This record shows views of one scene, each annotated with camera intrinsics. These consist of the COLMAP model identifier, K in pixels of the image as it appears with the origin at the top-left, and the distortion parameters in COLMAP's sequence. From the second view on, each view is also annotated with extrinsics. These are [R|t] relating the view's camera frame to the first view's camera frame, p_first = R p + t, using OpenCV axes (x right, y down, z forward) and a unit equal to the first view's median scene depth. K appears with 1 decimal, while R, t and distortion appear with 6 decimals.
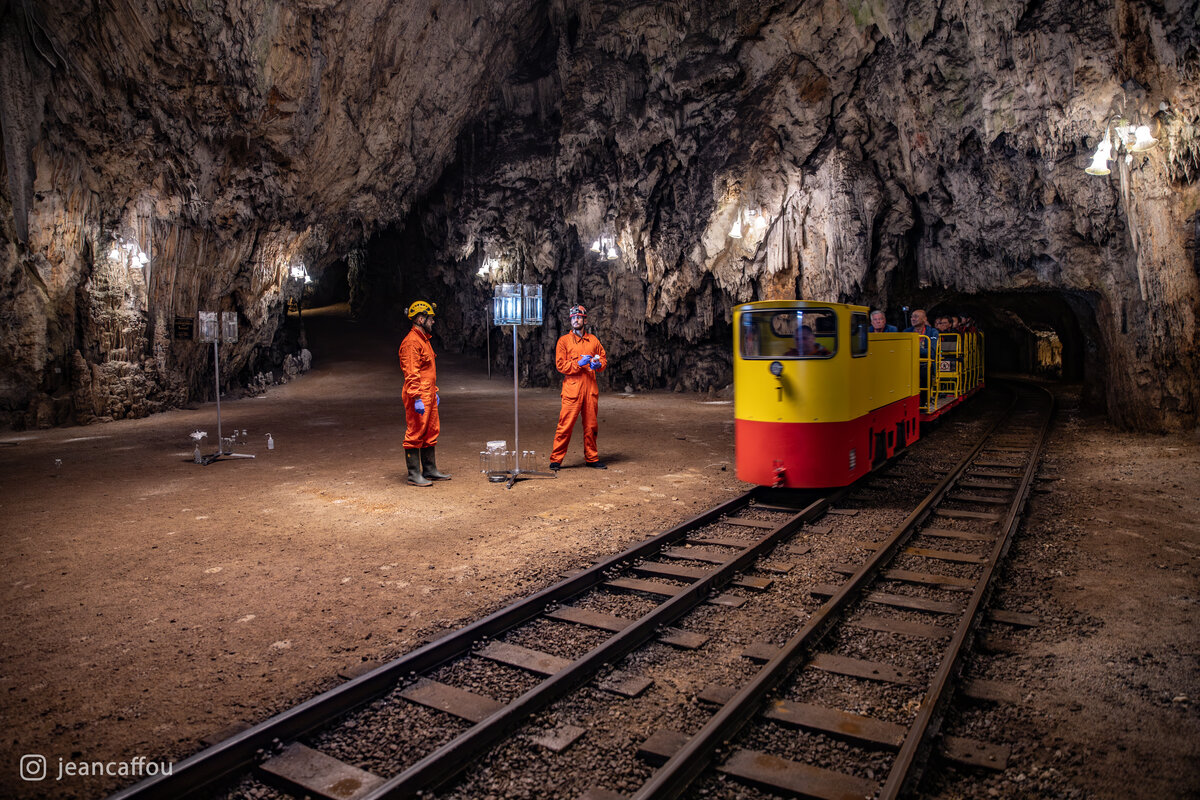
lens RADIAL K [[822.9, 0, 591.5], [0, 822.9, 394.9], [0, 0, 1]] dist [-0.095159, 0.077290]
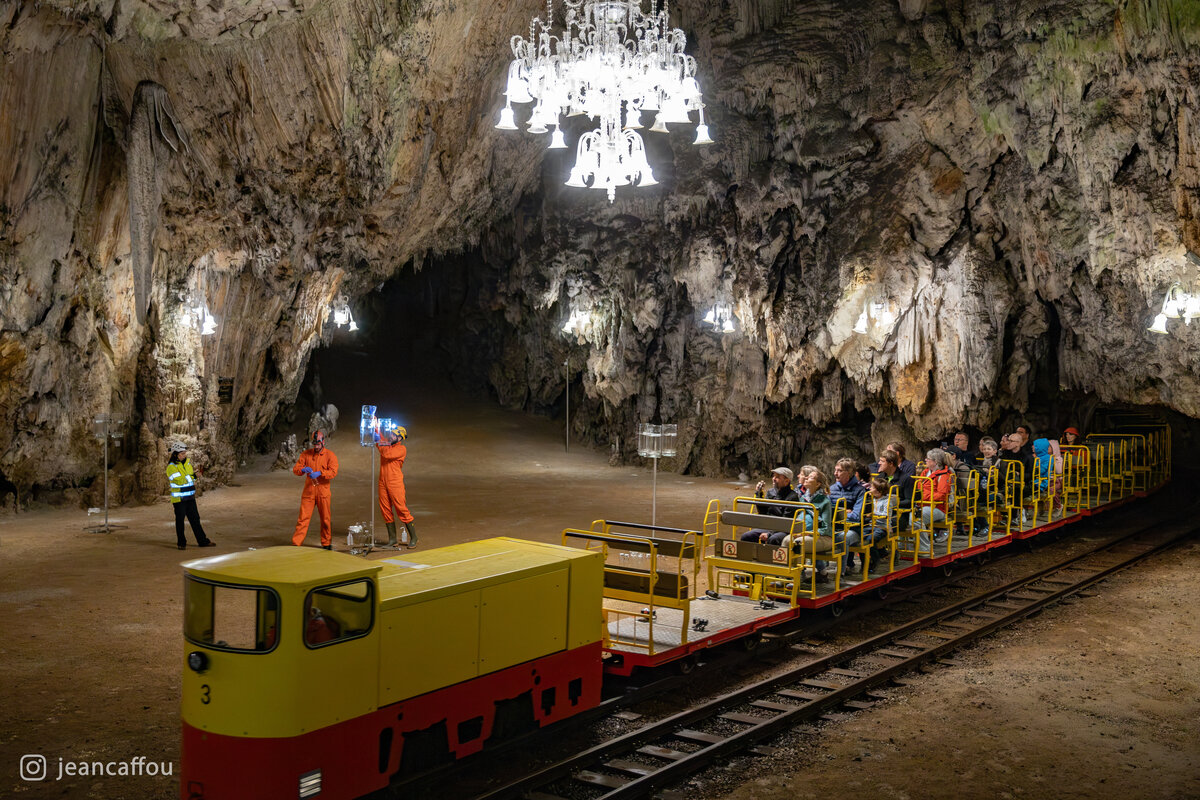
lens RADIAL K [[1406.3, 0, 564.0], [0, 1406.3, 398.6], [0, 0, 1]] dist [0.057014, 0.000000]
pose [[0.996240, 0.025613, -0.082766, -0.026321], [-0.027917, 0.999251, -0.026806, -0.054384], [0.082018, 0.029016, 0.996208, -0.586790]]
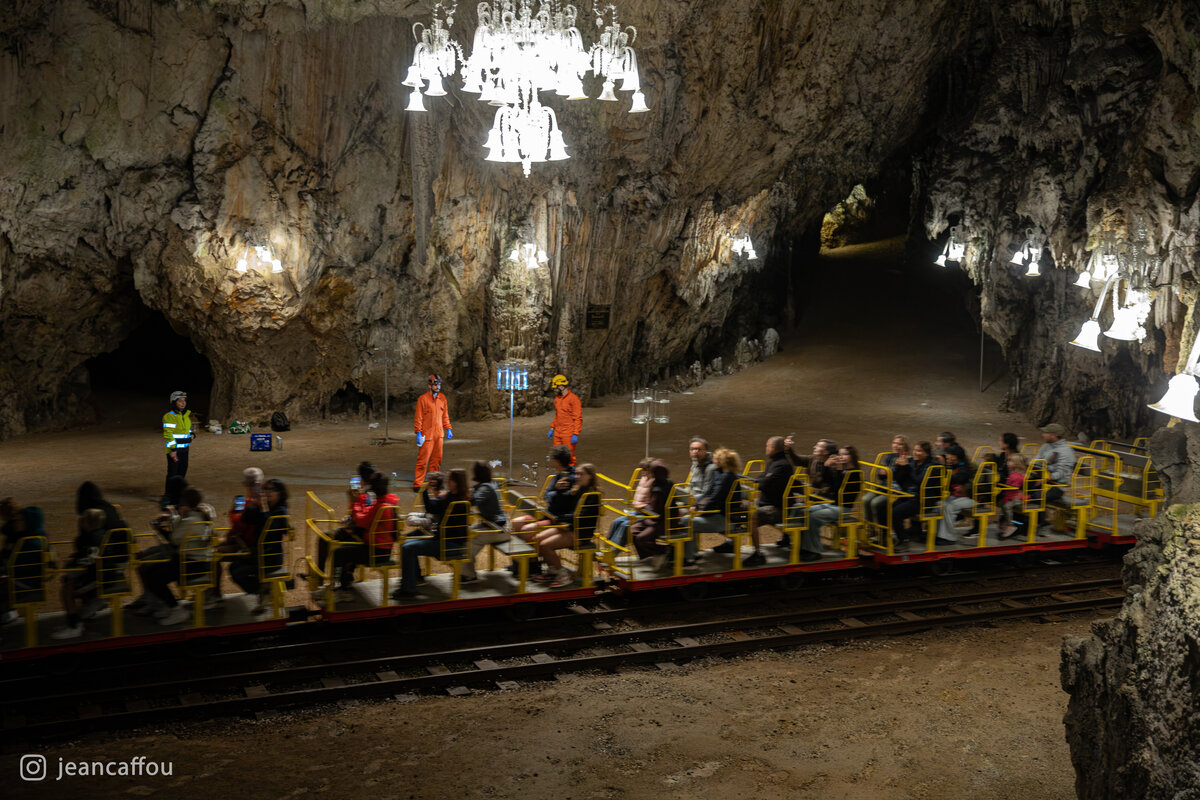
lens RADIAL K [[1406.3, 0, 601.5], [0, 1406.3, 392.9], [0, 0, 1]] dist [0.057014, 0.000000]
pose [[0.815352, 0.094560, -0.571192, 0.532077], [-0.066115, 0.995326, 0.070398, -0.136667], [0.575179, -0.019635, 0.817792, -0.396099]]
